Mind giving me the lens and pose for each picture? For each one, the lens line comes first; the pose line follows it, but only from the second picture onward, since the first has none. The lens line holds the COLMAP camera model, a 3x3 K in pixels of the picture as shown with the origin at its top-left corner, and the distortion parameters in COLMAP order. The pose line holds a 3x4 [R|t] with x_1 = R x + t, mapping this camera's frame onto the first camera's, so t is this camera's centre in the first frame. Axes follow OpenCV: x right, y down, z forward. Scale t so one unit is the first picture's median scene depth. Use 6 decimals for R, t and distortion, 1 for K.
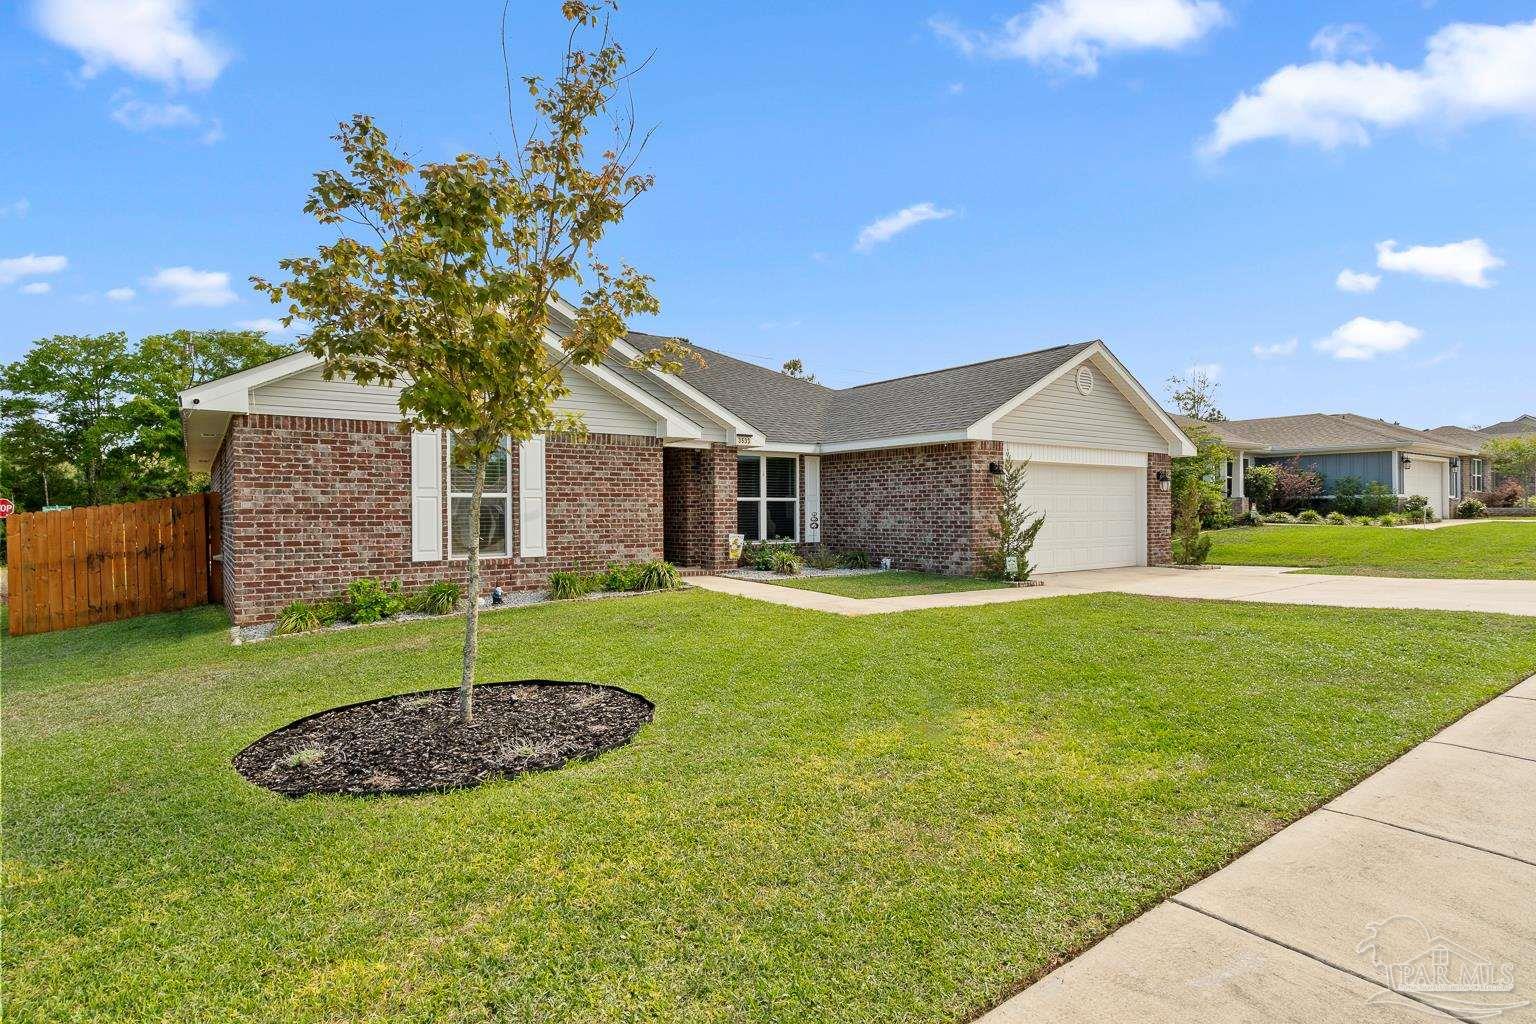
lens RADIAL K [[778.7, 0, 768.0], [0, 778.7, 512.0], [0, 0, 1]] dist [0.001834, 0.000123]
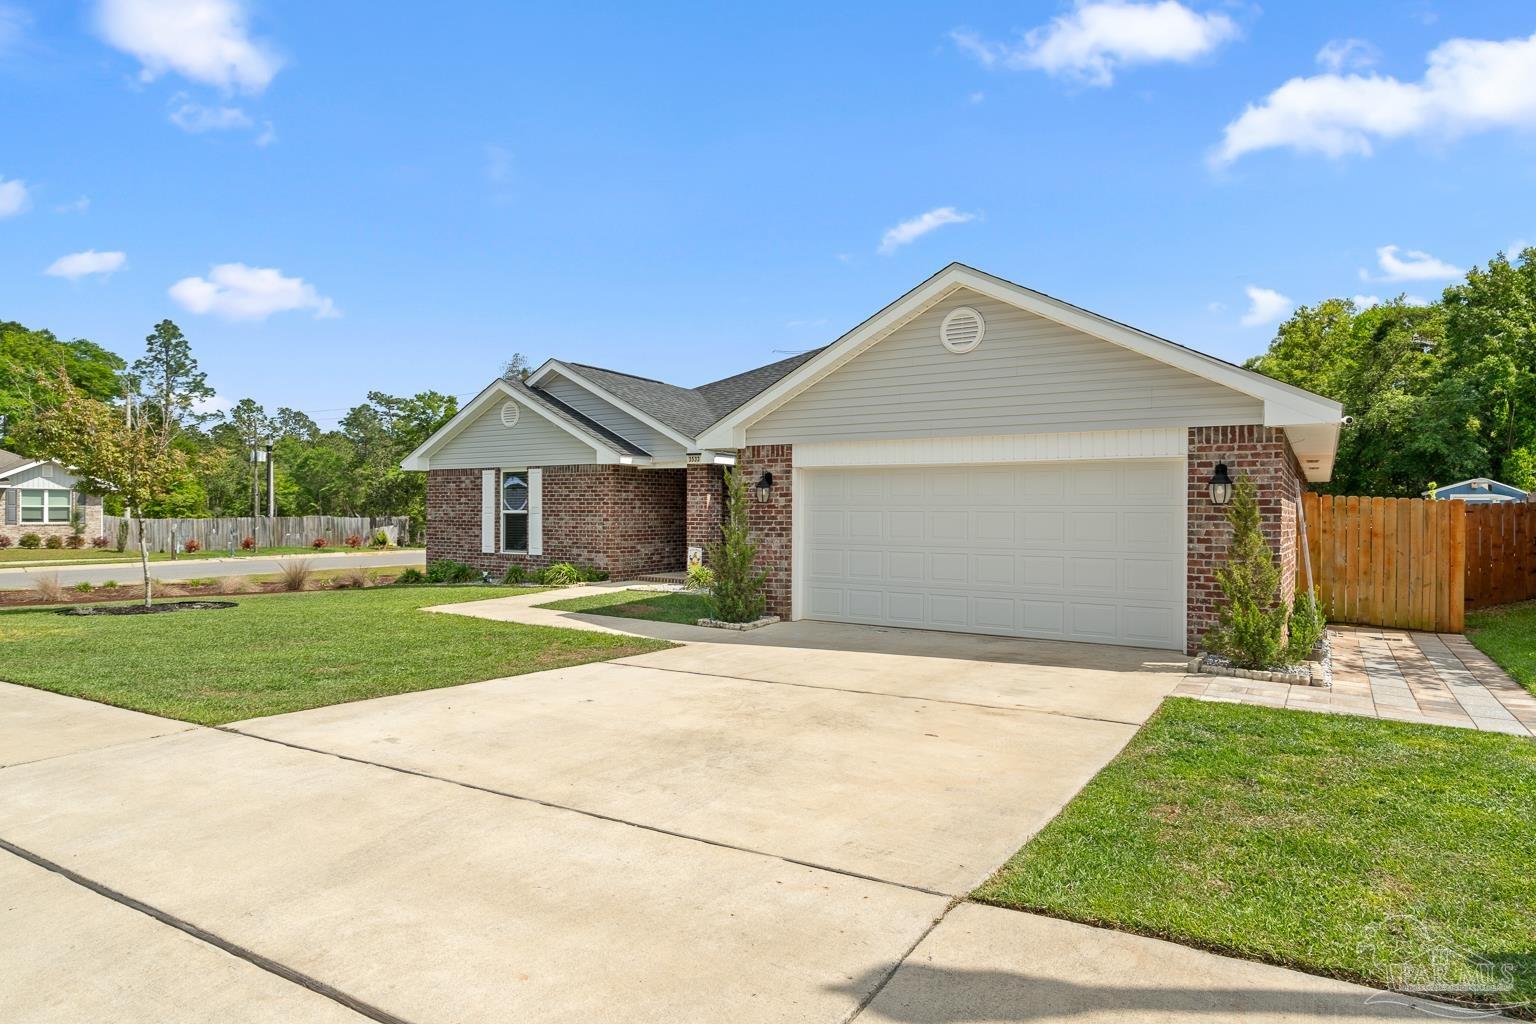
lens RADIAL K [[880.6, 0, 768.0], [0, 880.6, 512.0], [0, 0, 1]] dist [0.001062, 0.000035]
pose [[0.366753, 0.008549, -0.930279, 1.376419], [-0.007686, 0.999951, 0.006159, -0.034724], [0.930287, 0.004891, 0.366801, 0.812384]]
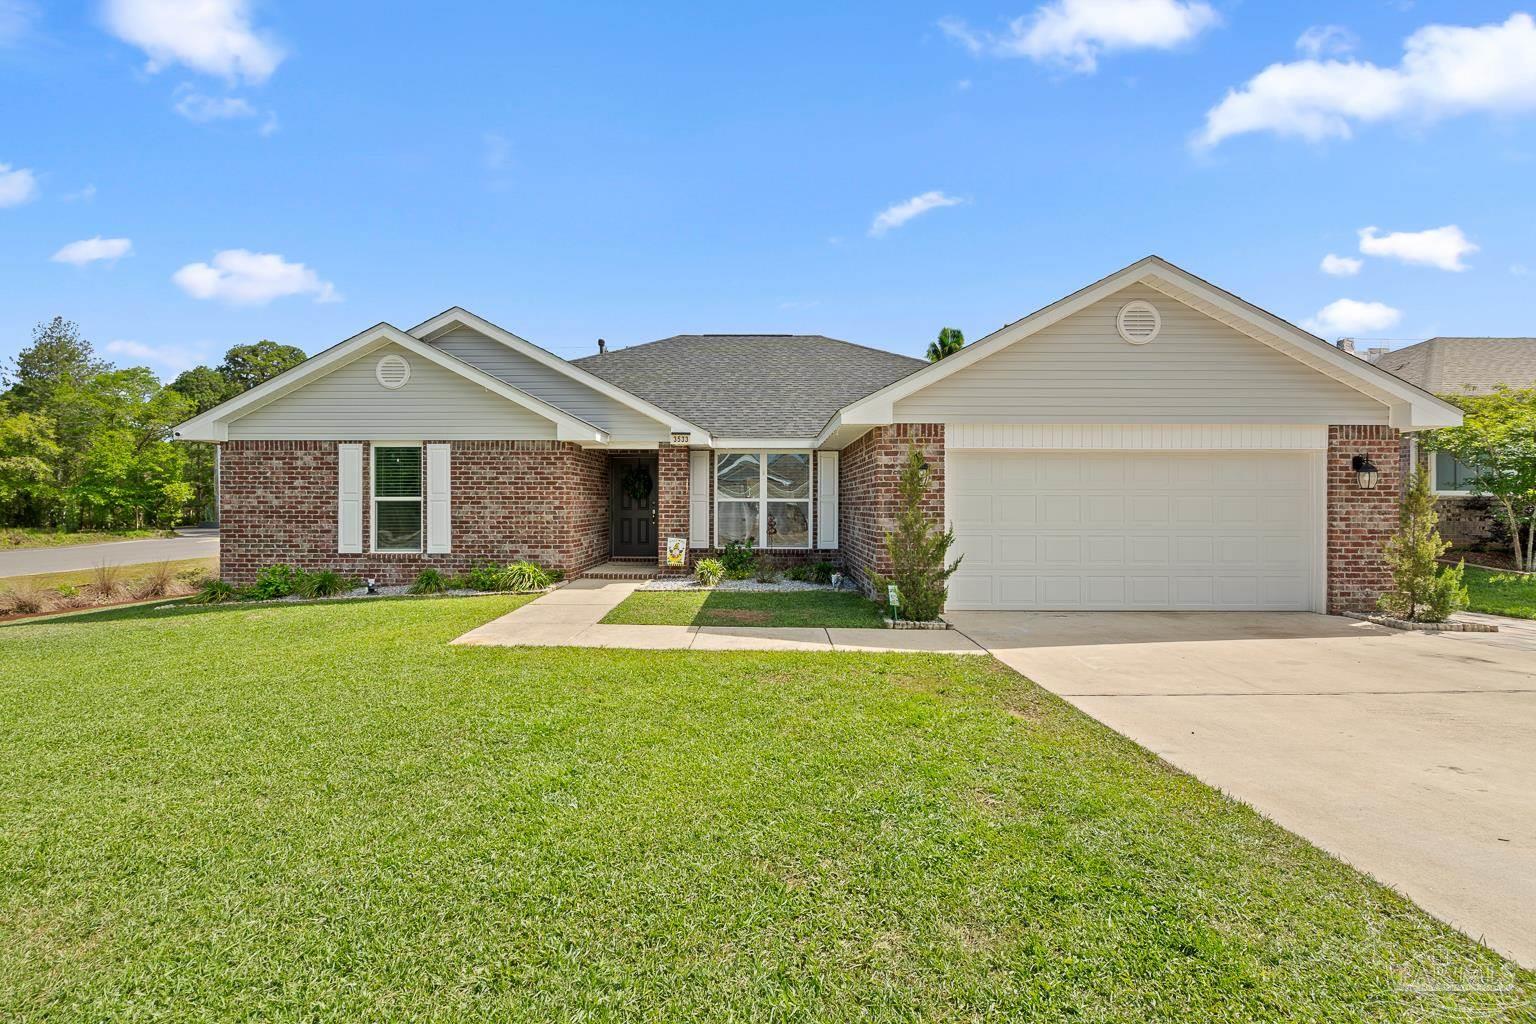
lens RADIAL K [[701.3, 0, 764.4], [0, 701.3, 502.8], [0, 0, 1]] dist [-0.002879, -0.000124]
pose [[0.810001, 0.006979, -0.586387, 0.679235], [-0.007104, 0.999973, 0.002088, -0.021136], [0.586385, 0.002474, 0.810028, 0.460743]]
